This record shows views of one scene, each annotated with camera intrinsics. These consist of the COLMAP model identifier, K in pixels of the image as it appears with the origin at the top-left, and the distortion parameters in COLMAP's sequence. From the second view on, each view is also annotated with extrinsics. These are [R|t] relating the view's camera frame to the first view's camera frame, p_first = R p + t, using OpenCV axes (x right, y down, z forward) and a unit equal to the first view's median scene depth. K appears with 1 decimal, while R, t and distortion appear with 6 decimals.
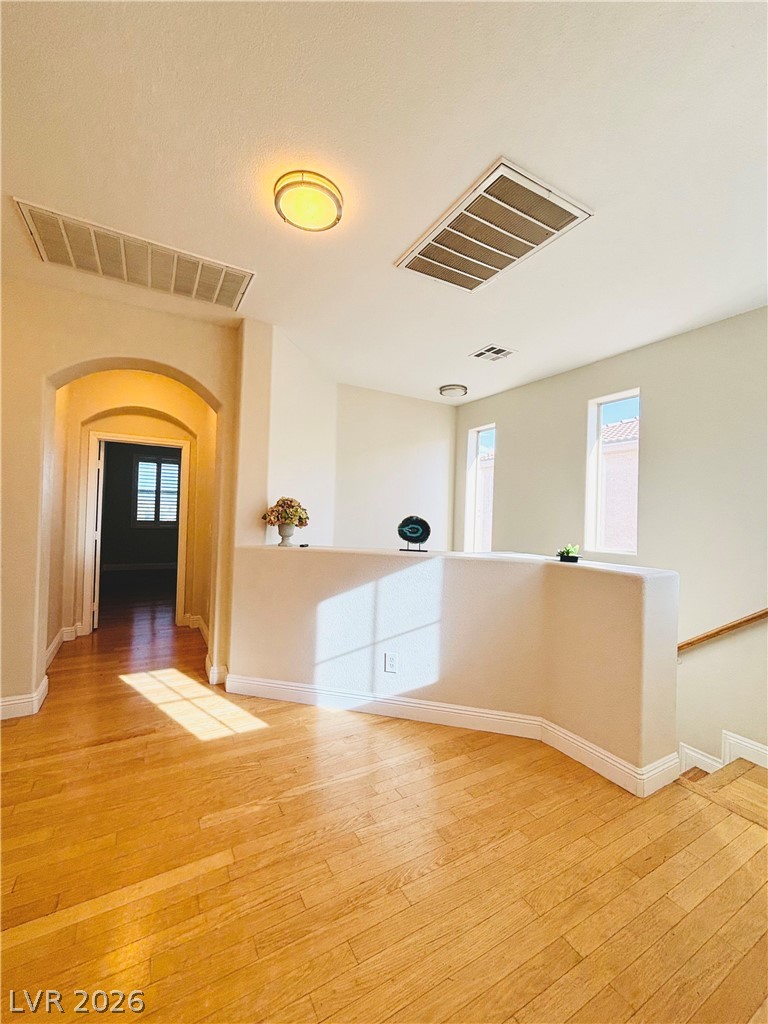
lens RADIAL K [[415.8, 0, 379.9], [0, 415.8, 513.8], [0, 0, 1]] dist [-0.000962, -0.000188]
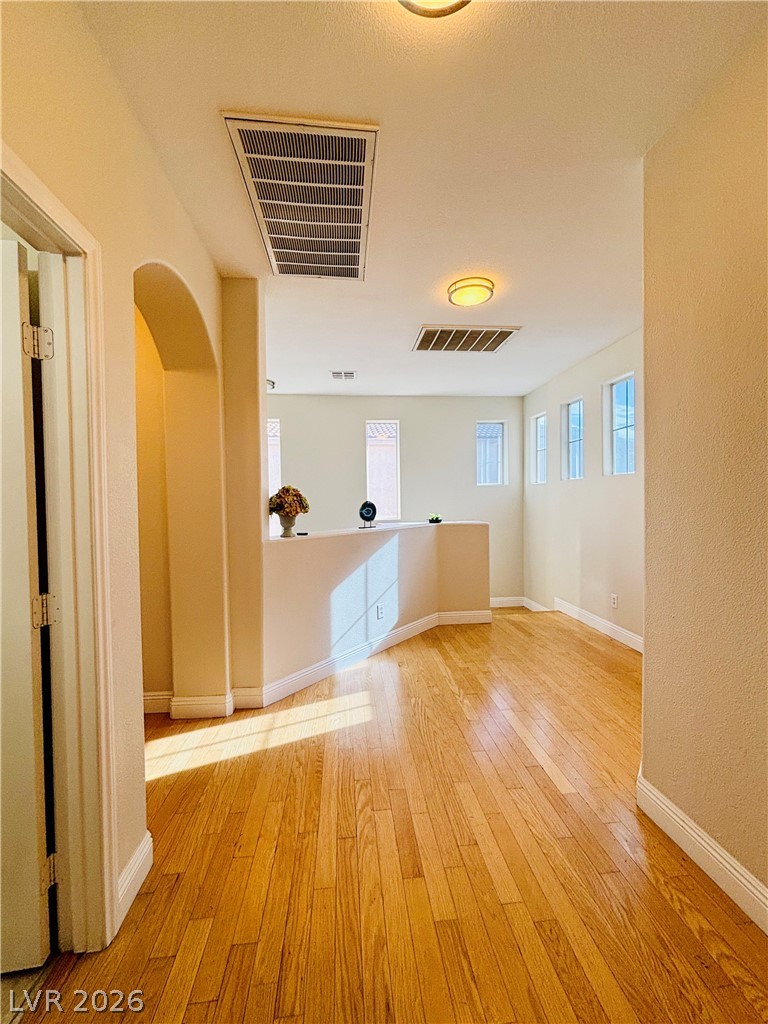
lens RADIAL K [[415.8, 0, 379.9], [0, 415.8, 513.8], [0, 0, 1]] dist [-0.000962, -0.000188]
pose [[0.407335, -0.064620, 0.910990, -1.101406], [0.019897, 0.997885, 0.061888, -0.034265], [-0.913062, -0.007084, 0.407759, 0.434808]]
